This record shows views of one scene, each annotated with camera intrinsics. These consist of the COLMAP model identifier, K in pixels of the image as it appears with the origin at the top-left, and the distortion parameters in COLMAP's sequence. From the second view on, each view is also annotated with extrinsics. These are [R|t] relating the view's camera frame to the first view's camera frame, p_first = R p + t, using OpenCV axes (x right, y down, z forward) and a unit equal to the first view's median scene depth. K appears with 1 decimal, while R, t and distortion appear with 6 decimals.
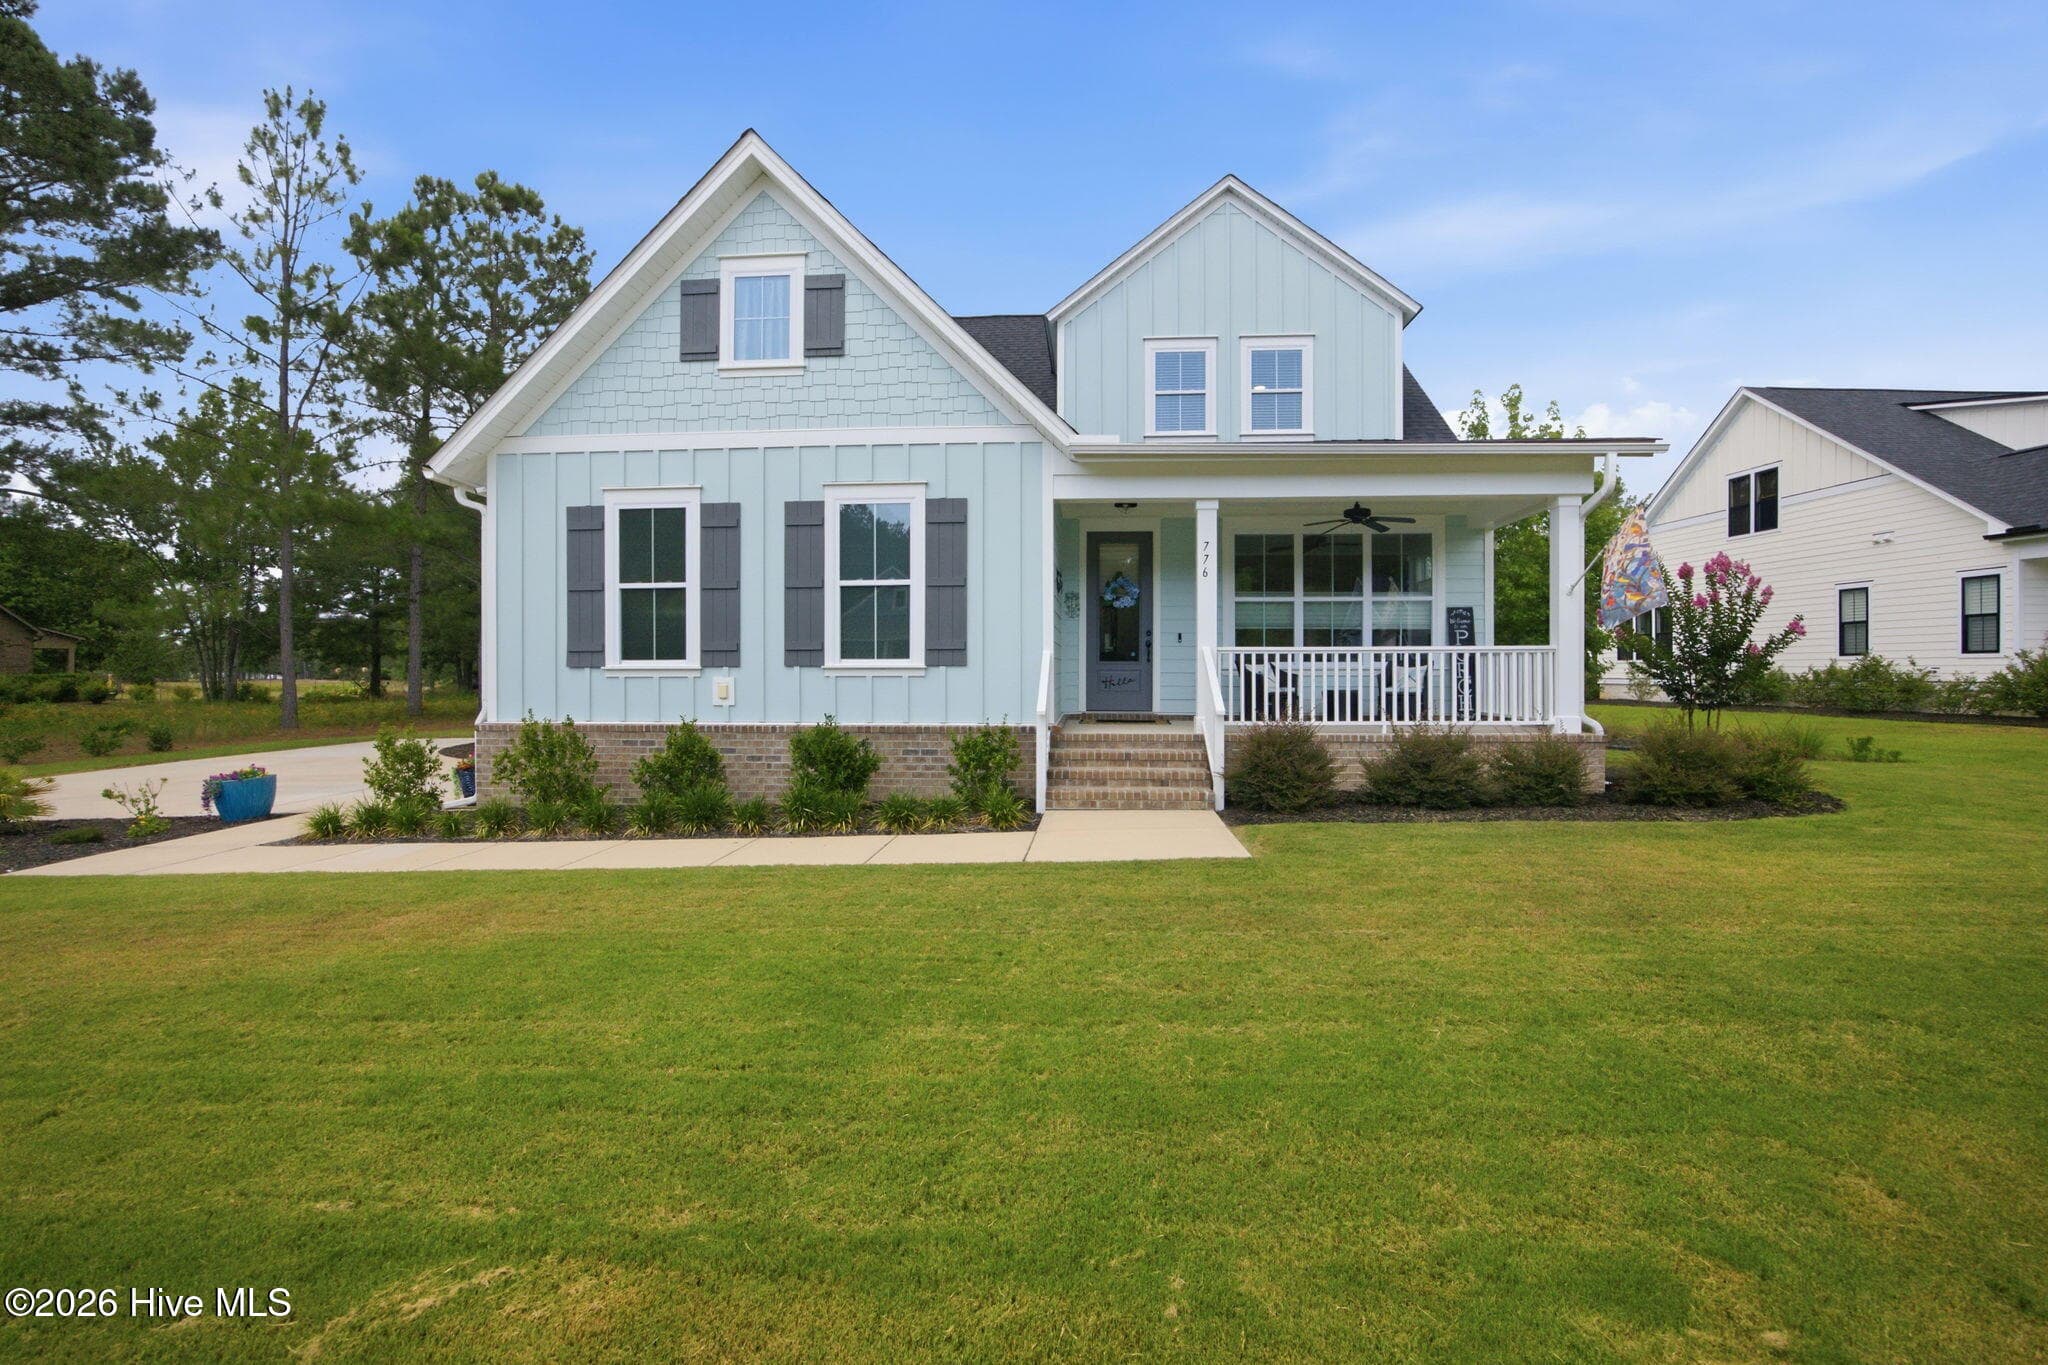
lens RADIAL K [[938.3, 0, 1013.0], [0, 938.3, 671.4], [0, 0, 1]] dist [0.003777, 0.000189]
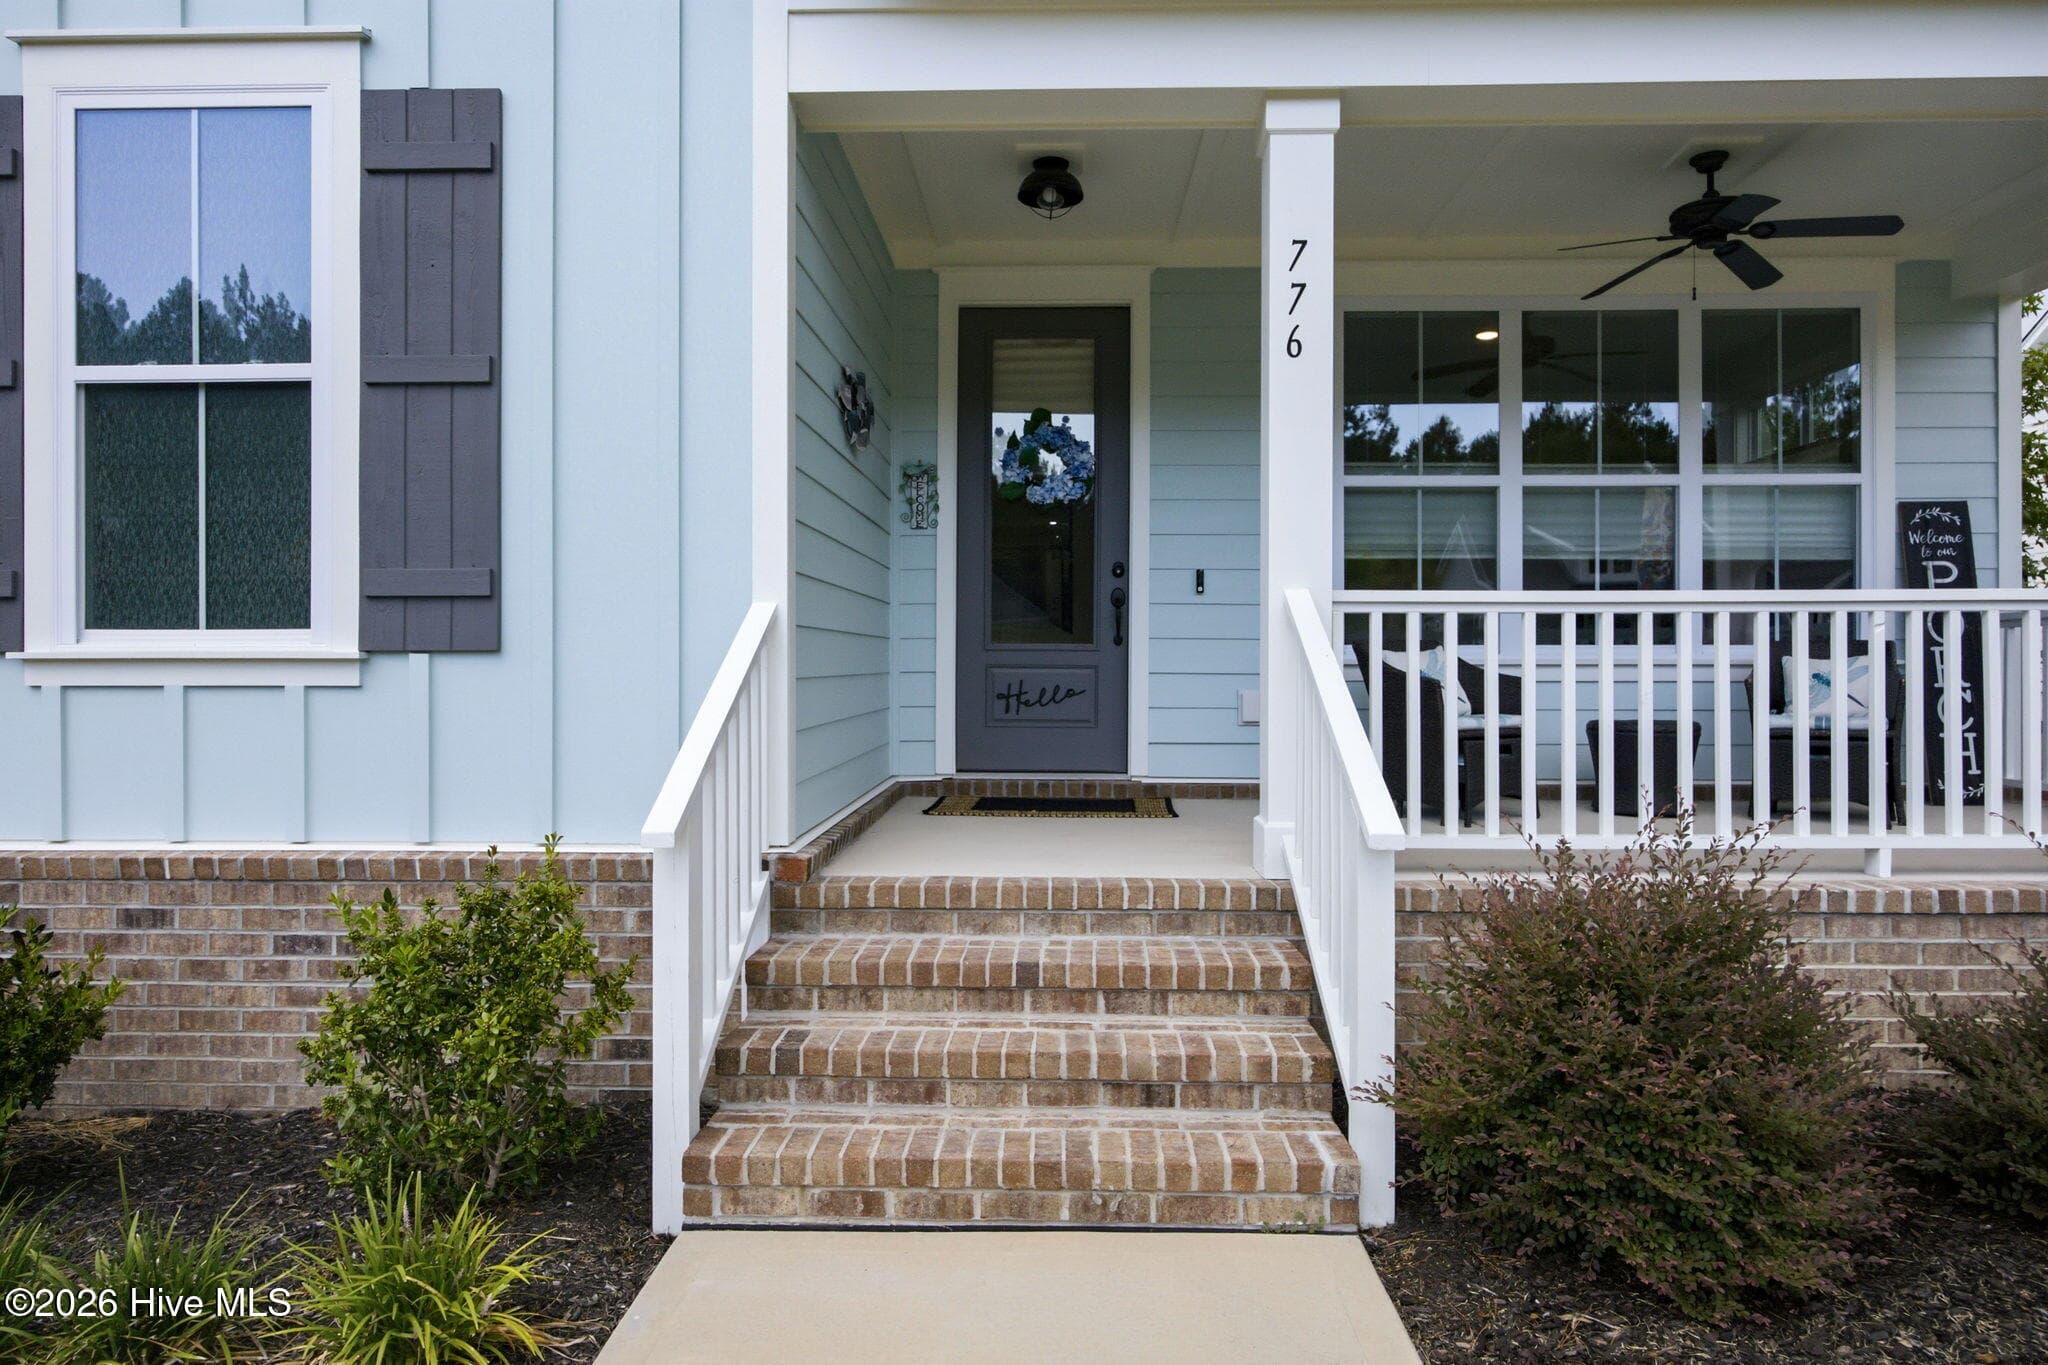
lens RADIAL K [[938.3, 0, 1031.8], [0, 938.3, 678.0], [0, 0, 1]] dist [0.003777, 0.000189]
pose [[0.999751, 0.000223, 0.022308, 0.112254], [-0.000514, 0.999915, 0.013026, -0.001680], [-0.022303, -0.013035, 0.999666, 0.689341]]
